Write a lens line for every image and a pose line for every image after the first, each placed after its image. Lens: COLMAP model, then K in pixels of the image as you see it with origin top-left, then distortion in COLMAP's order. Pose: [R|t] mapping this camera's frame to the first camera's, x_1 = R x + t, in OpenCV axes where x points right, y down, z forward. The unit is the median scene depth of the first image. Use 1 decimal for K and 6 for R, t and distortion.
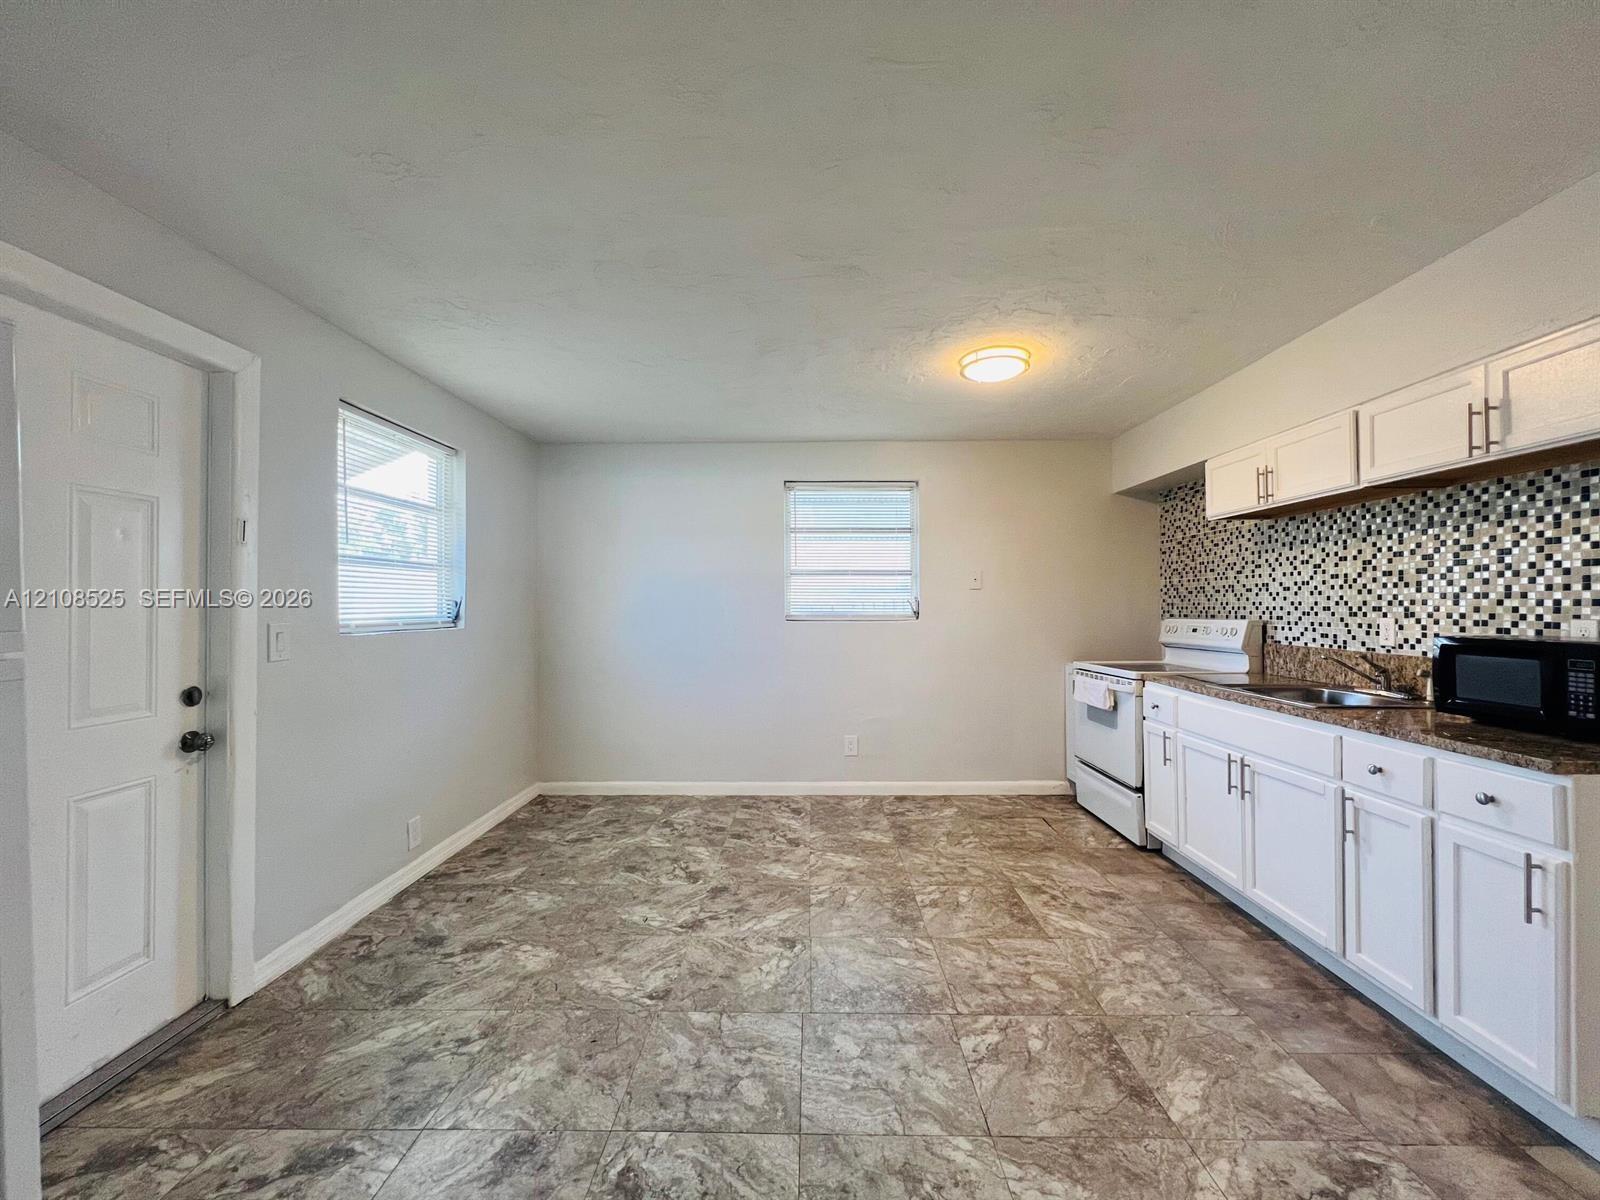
lens RADIAL K [[637.7, 0, 797.3], [0, 637.7, 593.7], [0, 0, 1]] dist [-0.008000, 0.001570]
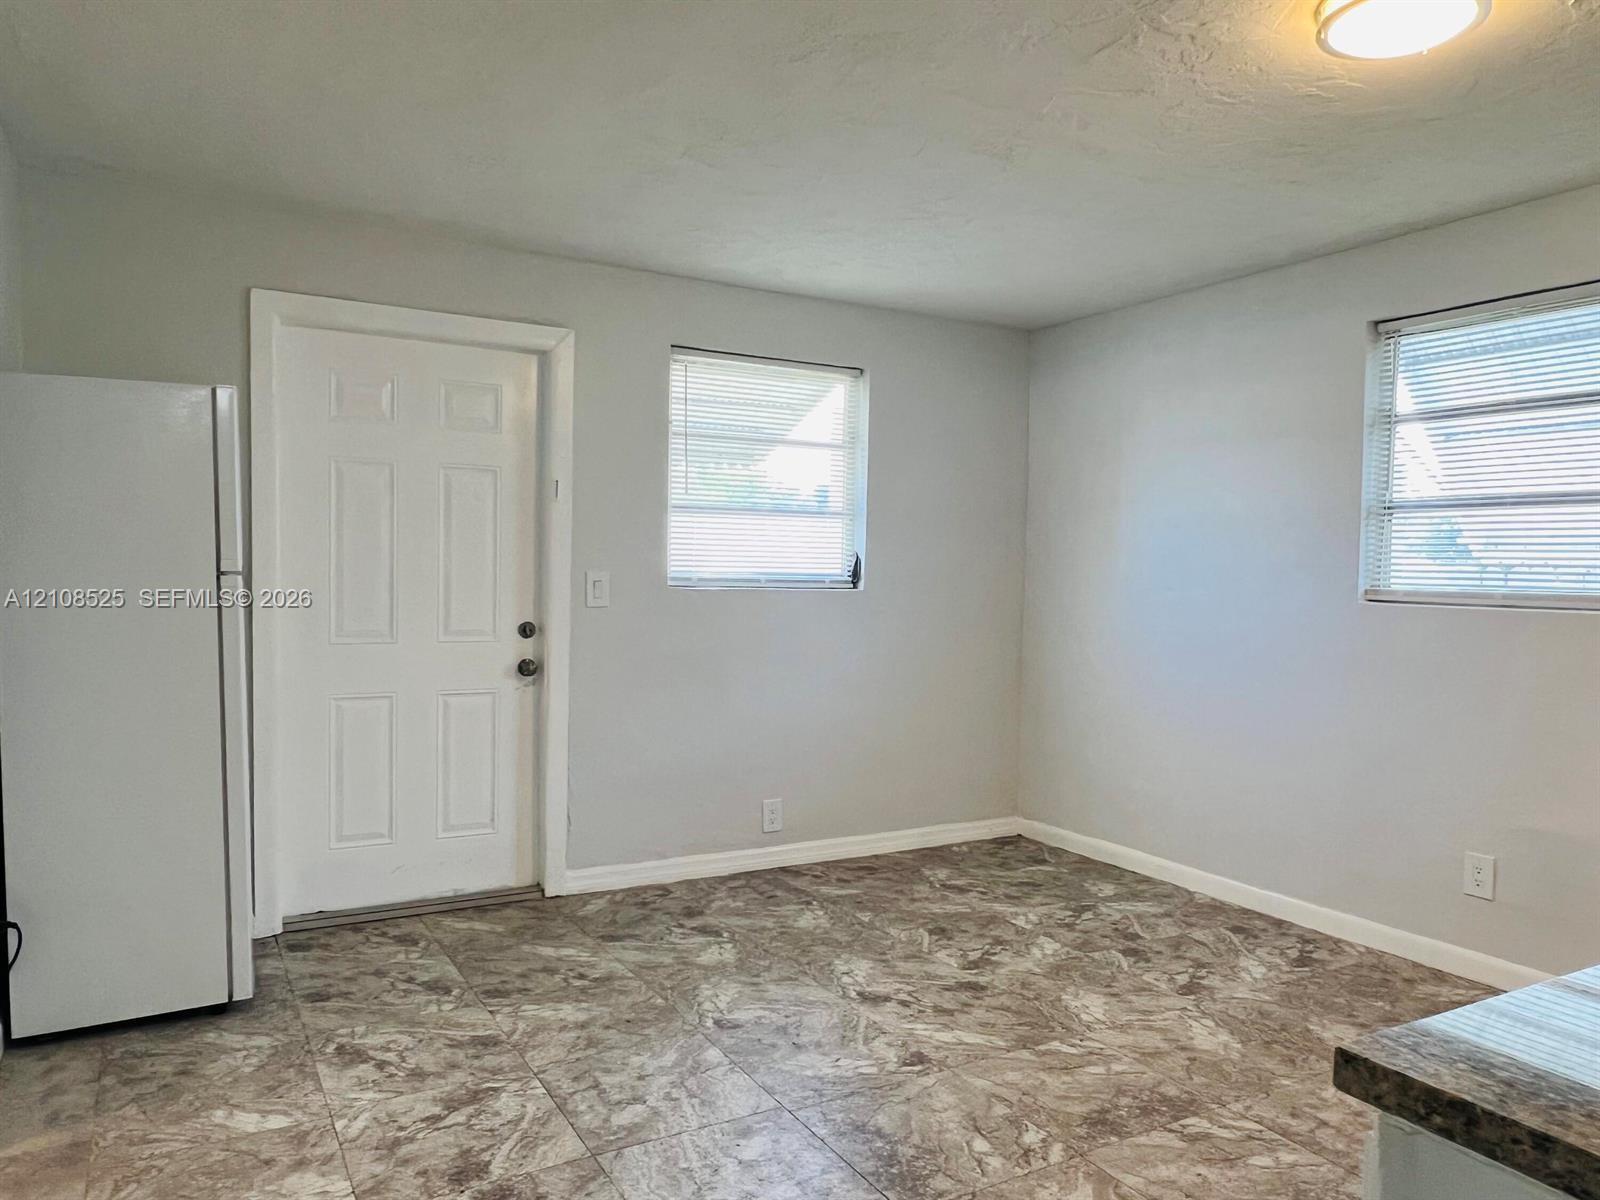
lens RADIAL K [[1093.7, 0, 798.2], [0, 1093.7, 605.6], [0, 0, 1]] dist [-0.003257, -0.001912]
pose [[0.519439, 0.040975, -0.853525, 0.763113], [-0.005093, 0.998980, 0.044858, 0.014106], [0.854492, -0.018954, 0.519118, 0.258315]]
